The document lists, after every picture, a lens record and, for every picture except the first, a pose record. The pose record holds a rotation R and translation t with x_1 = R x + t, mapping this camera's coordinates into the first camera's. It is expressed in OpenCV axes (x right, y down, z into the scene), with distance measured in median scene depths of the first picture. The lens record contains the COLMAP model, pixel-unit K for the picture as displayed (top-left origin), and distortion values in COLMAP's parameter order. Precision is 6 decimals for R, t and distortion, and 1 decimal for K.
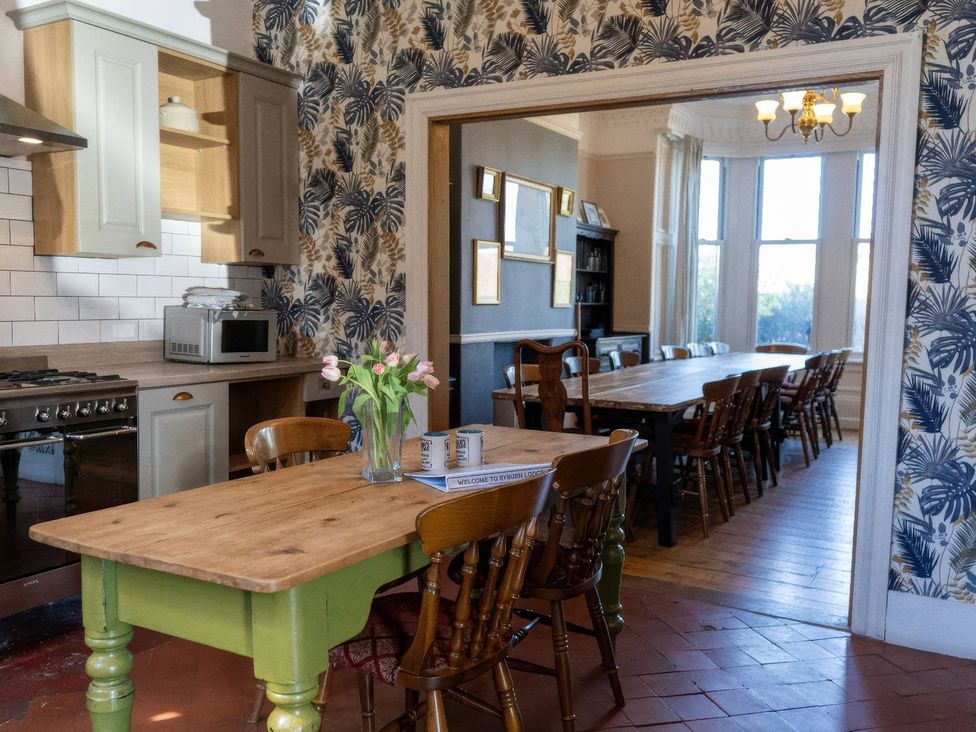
lens RADIAL K [[880.7, 0, 487.8], [0, 880.7, 367.2], [0, 0, 1]] dist [-0.016693, 0.001931]
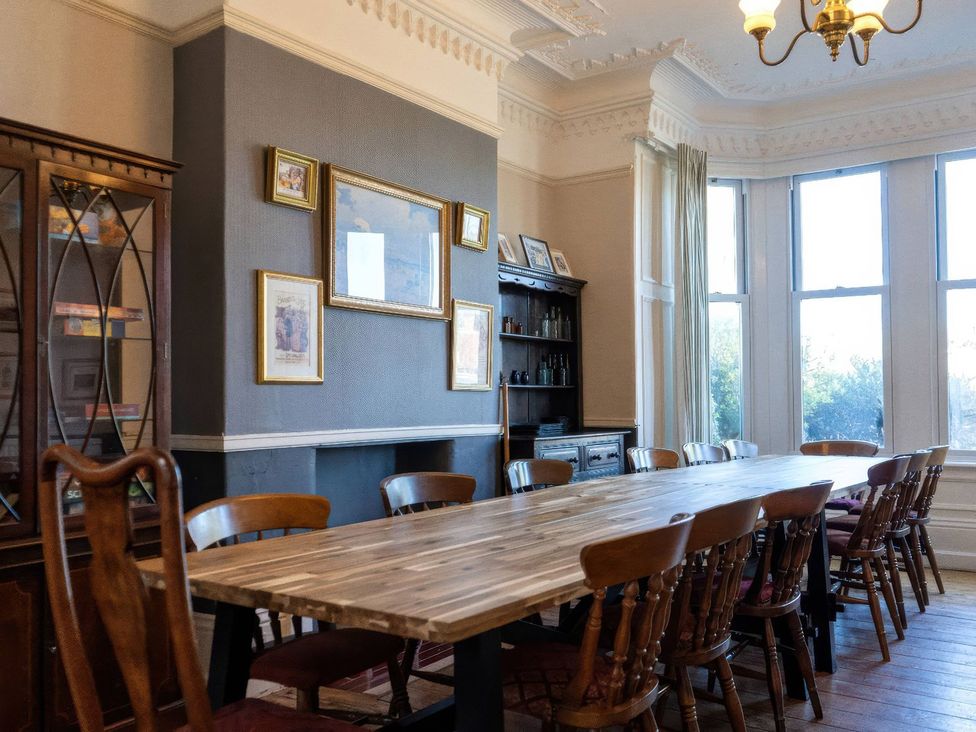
lens RADIAL K [[880.7, 0, 488.3], [0, 880.7, 368.4], [0, 0, 1]] dist [-0.016693, 0.001931]
pose [[0.996526, -0.027754, -0.078519, 0.130481], [0.018623, 0.993223, -0.114726, -0.009195], [0.081171, 0.112865, 0.990289, 0.329606]]
